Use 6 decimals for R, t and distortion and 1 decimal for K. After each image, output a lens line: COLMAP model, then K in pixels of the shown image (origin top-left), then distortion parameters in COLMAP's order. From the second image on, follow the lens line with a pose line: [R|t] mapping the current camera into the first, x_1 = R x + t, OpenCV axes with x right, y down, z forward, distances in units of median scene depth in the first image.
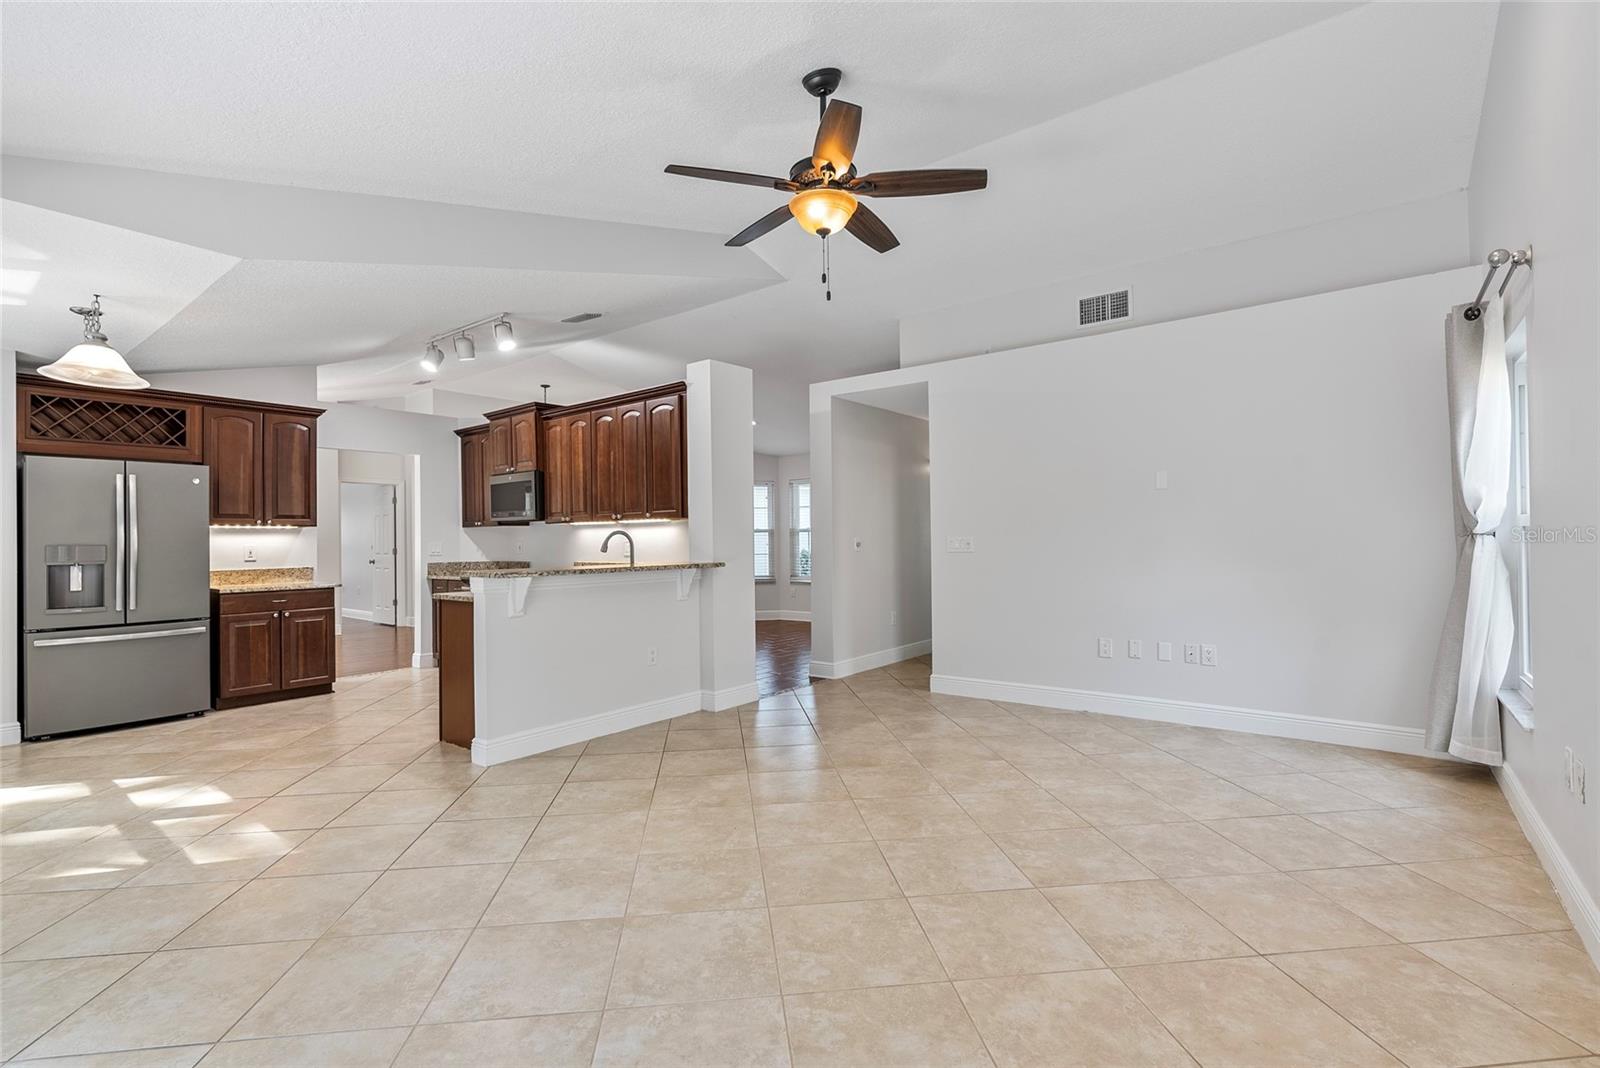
lens RADIAL K [[729.1, 0, 792.2], [0, 729.1, 532.5], [0, 0, 1]] dist [-0.010288, 0.004334]
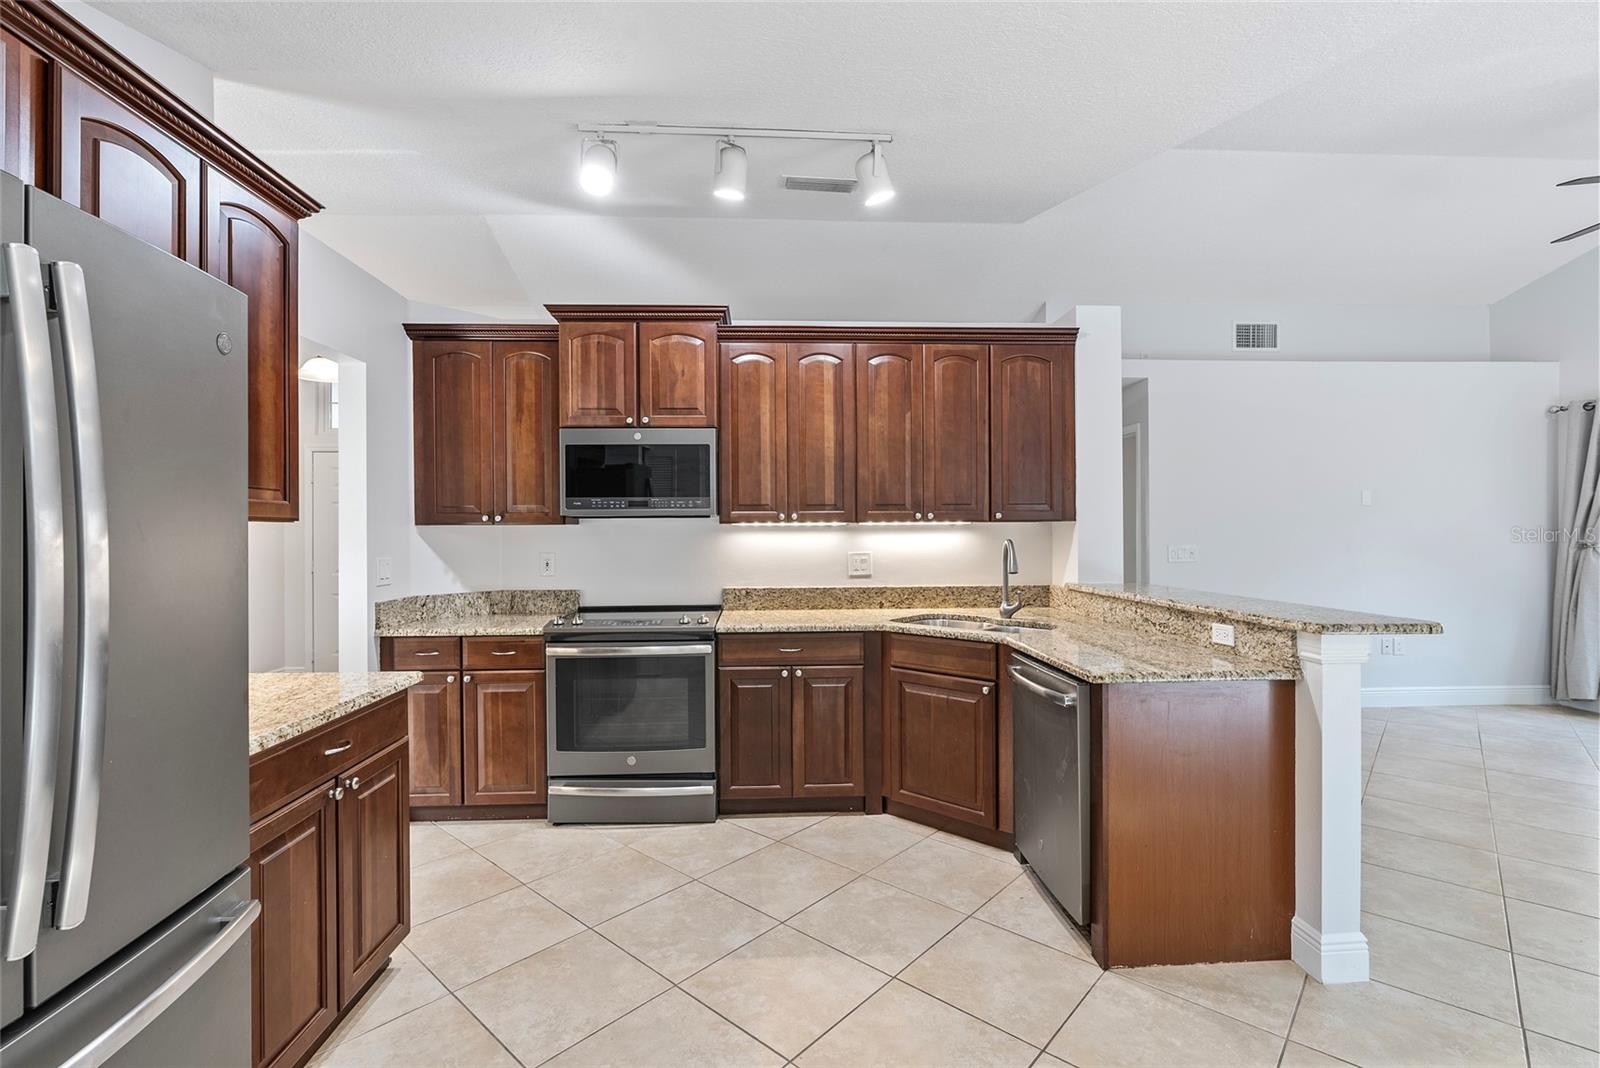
lens RADIAL K [[729.1, 0, 796.4], [0, 729.1, 533.0], [0, 0, 1]] dist [-0.010288, 0.004334]
pose [[0.746072, 0.007942, 0.665818, -0.798449], [-0.011029, 0.999939, 0.000431, -0.006183], [-0.665774, -0.007665, 0.746114, 0.636286]]
